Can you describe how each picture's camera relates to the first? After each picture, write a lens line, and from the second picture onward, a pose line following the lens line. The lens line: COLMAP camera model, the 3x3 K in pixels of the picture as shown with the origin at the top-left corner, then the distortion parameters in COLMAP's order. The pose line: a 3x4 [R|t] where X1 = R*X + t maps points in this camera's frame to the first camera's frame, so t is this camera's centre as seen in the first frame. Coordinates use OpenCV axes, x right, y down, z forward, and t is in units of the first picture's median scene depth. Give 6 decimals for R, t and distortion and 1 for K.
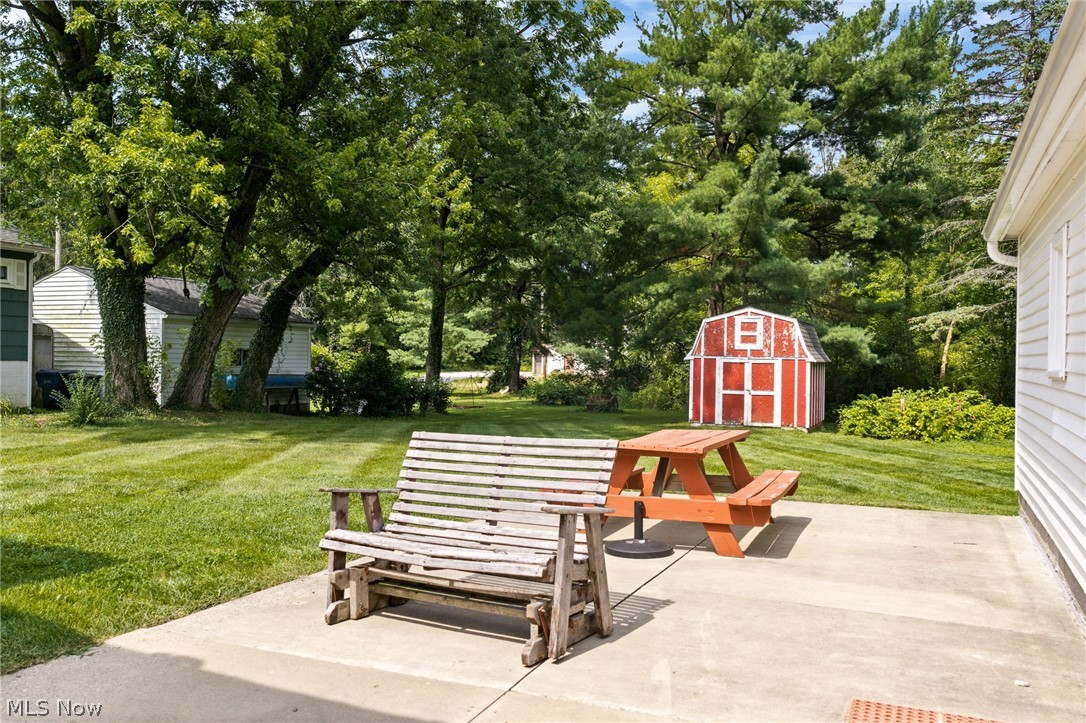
lens RADIAL K [[907.0, 0, 541.9], [0, 907.0, 366.3], [0, 0, 1]] dist [0.023851, -0.057549]
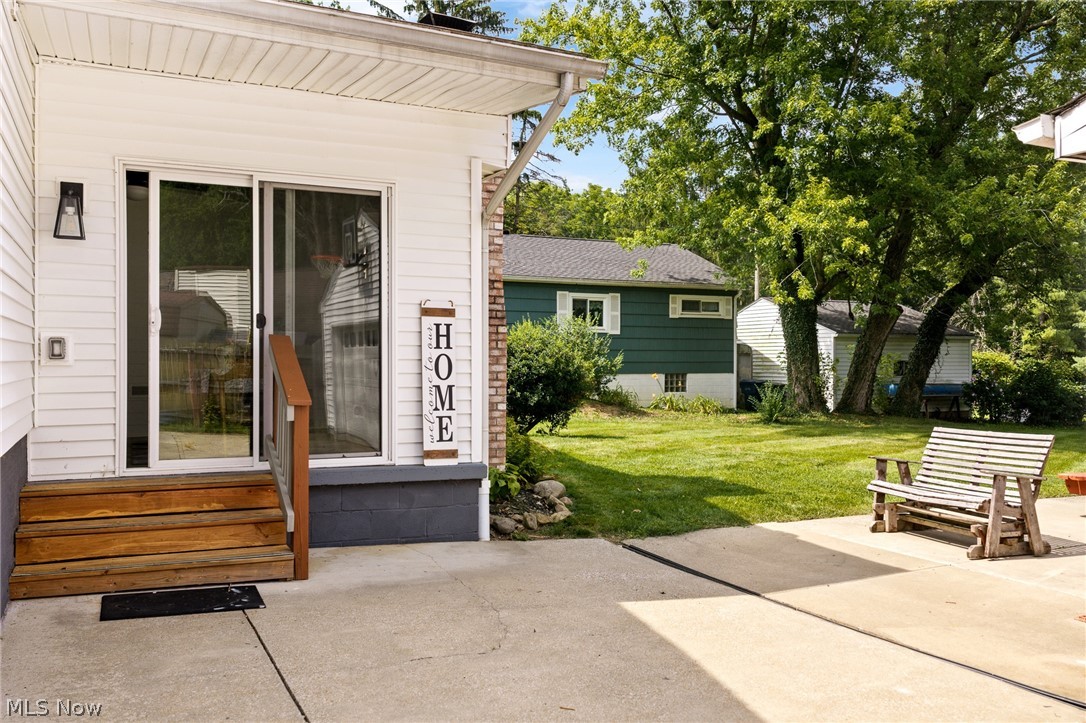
lens RADIAL K [[907.0, 0, 543.8], [0, 907.0, 363.5], [0, 0, 1]] dist [0.023851, -0.057549]
pose [[0.747154, -0.010419, -0.664570, 0.252760], [0.003942, 0.999929, -0.011245, -0.015191], [0.664640, 0.005782, 0.747142, -0.405214]]
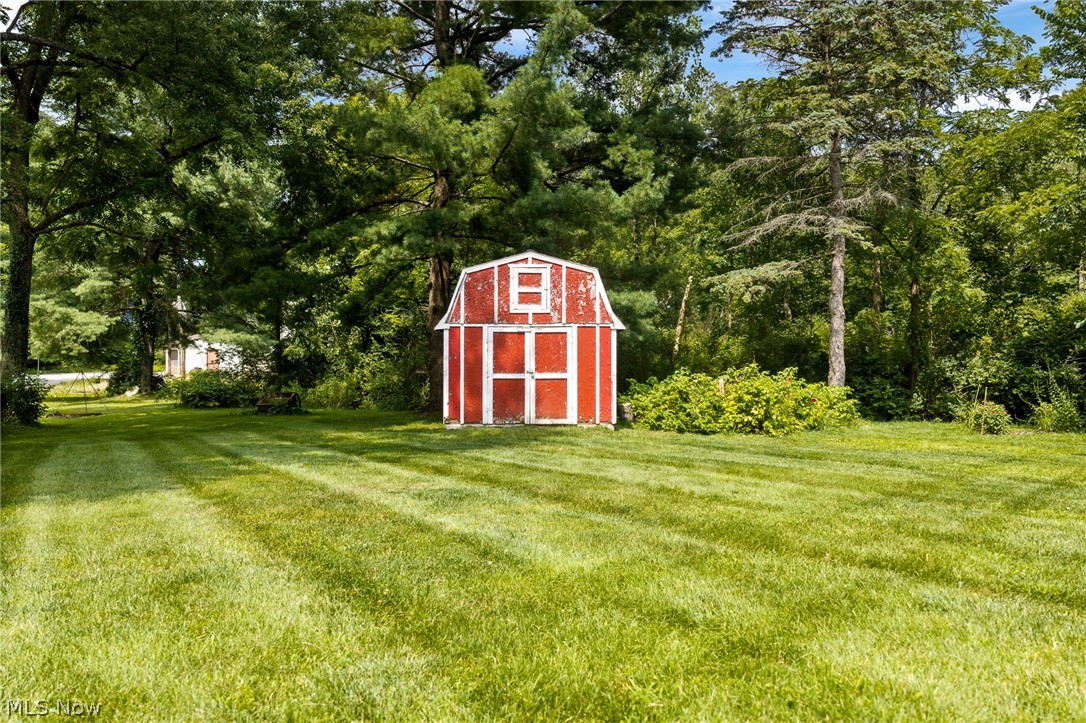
lens RADIAL K [[907.0, 0, 544.8], [0, 907.0, 366.8], [0, 0, 1]] dist [0.023851, -0.057549]
pose [[0.925248, -0.020282, 0.378820, -0.010478], [0.019662, 0.999792, 0.005505, 0.008921], [-0.378852, 0.002355, 0.925454, 0.173405]]
